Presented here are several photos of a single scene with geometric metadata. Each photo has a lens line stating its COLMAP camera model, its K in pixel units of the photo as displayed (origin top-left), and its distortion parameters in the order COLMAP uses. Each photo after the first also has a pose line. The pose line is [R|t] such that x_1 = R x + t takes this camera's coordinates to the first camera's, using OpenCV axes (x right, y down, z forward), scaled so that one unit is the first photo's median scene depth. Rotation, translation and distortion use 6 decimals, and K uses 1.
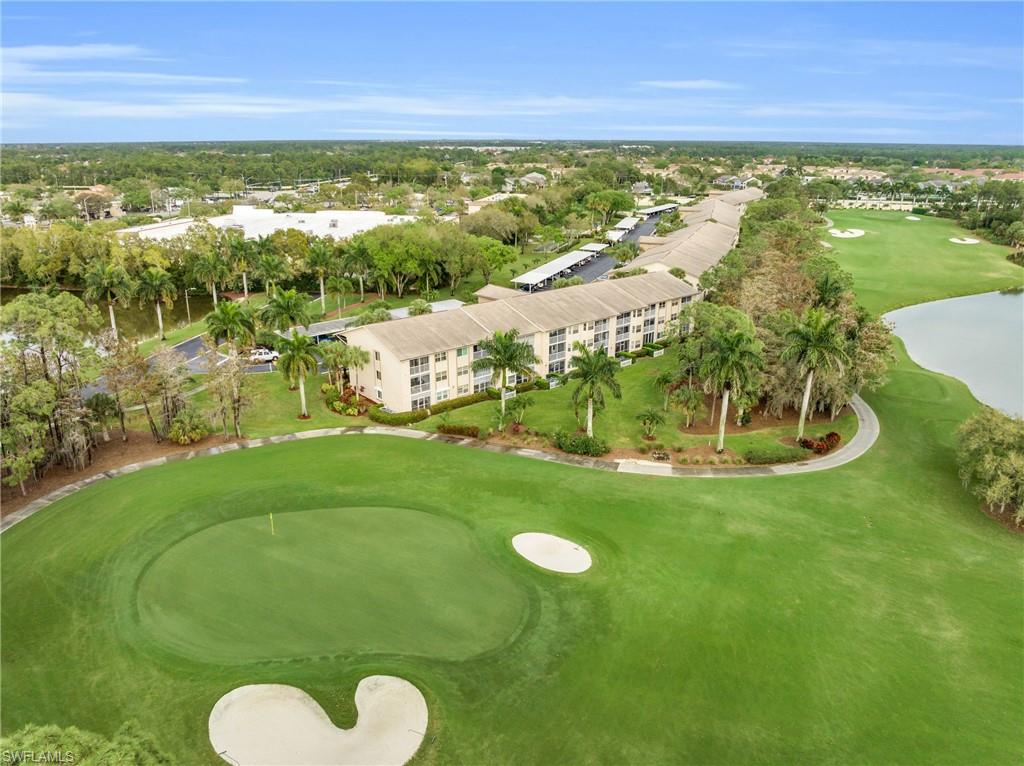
lens RADIAL K [[720.5, 0, 514.3], [0, 720.5, 384.5], [0, 0, 1]] dist [-0.043758, 0.012190]
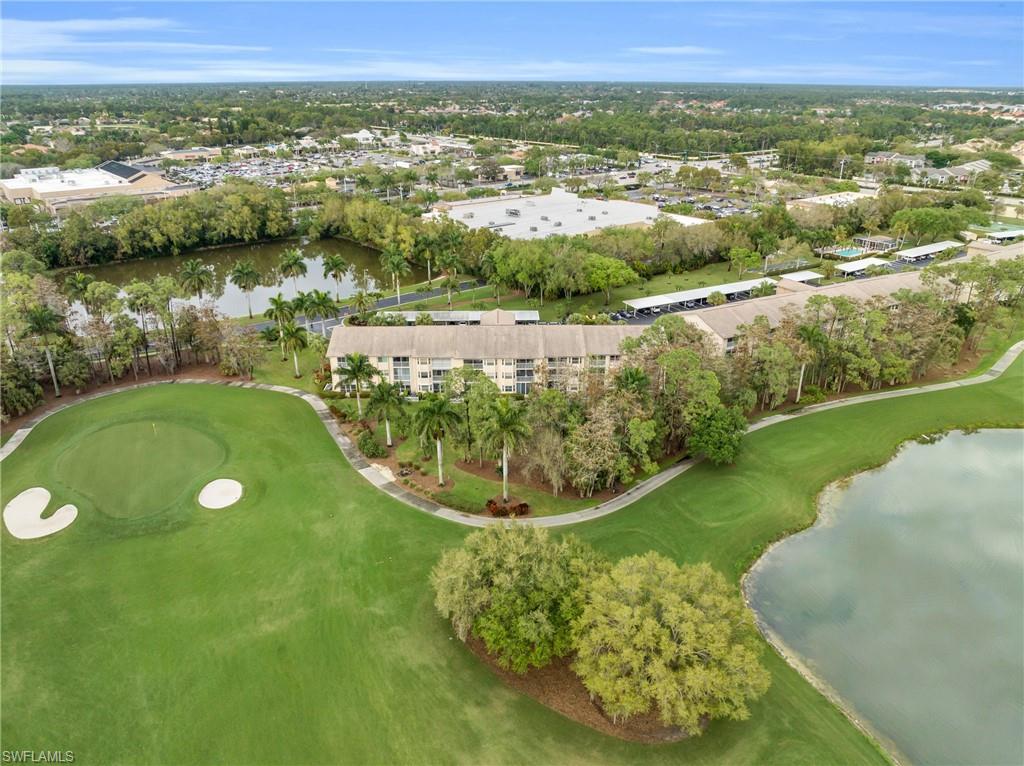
lens RADIAL K [[720.5, 0, 514.3], [0, 720.5, 384.5], [0, 0, 1]] dist [-0.043758, 0.012190]
pose [[0.765830, 0.253752, -0.590858, 1.020661], [-0.209922, 0.967163, 0.143276, -0.268735], [0.607813, 0.014309, 0.793951, 0.064020]]
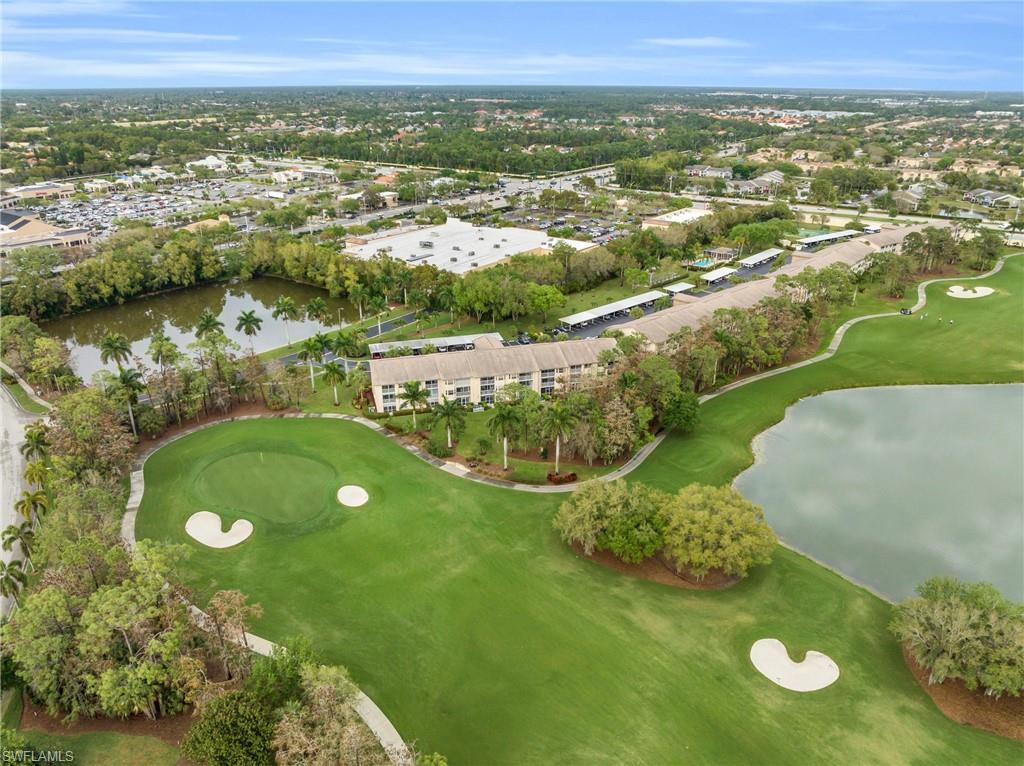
lens RADIAL K [[720.5, 0, 514.3], [0, 720.5, 384.5], [0, 0, 1]] dist [-0.043758, 0.012190]
pose [[0.902436, 0.167860, -0.396778, 0.908190], [-0.140017, 0.985251, 0.098362, -0.270088], [0.407437, -0.033210, 0.912629, -0.554486]]
